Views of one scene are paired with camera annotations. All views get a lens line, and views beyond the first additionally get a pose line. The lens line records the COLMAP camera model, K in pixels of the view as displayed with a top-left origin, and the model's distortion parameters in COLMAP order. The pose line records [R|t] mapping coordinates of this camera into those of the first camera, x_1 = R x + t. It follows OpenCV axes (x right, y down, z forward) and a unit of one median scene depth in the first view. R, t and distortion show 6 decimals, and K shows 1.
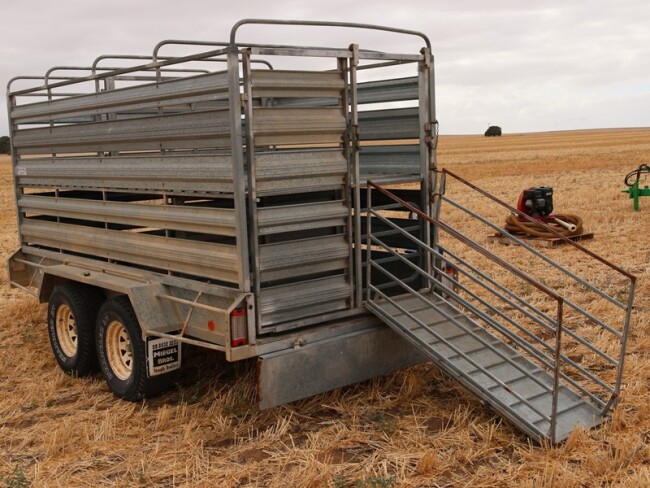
lens RADIAL K [[1017.7, 0, 325.0], [0, 1017.7, 244.0], [0, 0, 1]] dist [-0.144392, -0.025647]
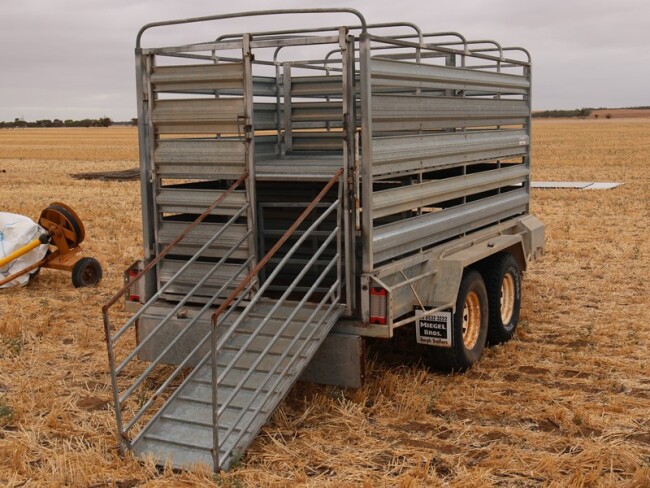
lens RADIAL K [[952.8, 0, 325.0], [0, 952.8, 244.0], [0, 0, 1]] dist [-0.189429, -0.020061]
pose [[0.302089, 0.163865, -0.939090, 0.935425], [-0.096200, 0.985326, 0.140987, -0.132597], [0.948413, 0.047750, 0.313420, 0.795559]]
